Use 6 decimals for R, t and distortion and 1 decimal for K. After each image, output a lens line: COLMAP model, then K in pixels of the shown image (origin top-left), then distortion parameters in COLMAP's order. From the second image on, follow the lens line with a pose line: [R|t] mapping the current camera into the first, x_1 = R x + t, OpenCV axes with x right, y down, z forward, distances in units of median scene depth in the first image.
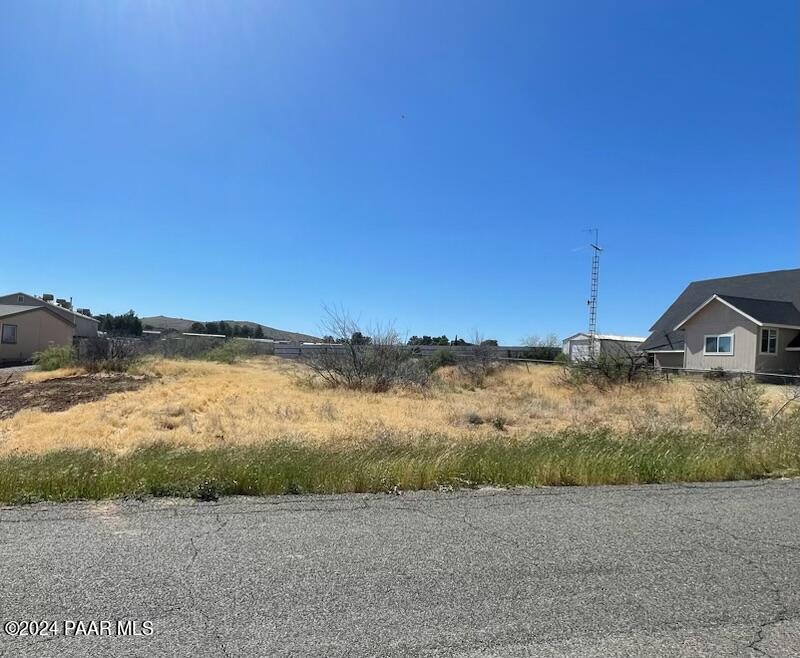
lens RADIAL K [[529.0, 0, 397.6], [0, 529.0, 329.5], [0, 0, 1]] dist [0.000632, -0.002078]
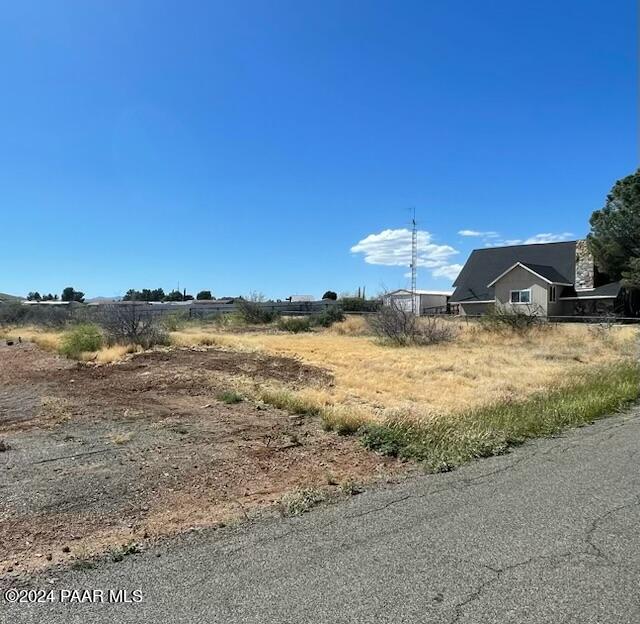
lens RADIAL K [[500.8, 0, 320.8], [0, 500.8, 313.9], [0, 0, 1]] dist [-0.012255, -0.020081]
pose [[0.917160, -0.049153, 0.395476, -0.407359], [0.022872, 0.997221, 0.070900, -0.031885], [-0.397862, -0.055982, 0.915736, -0.034599]]
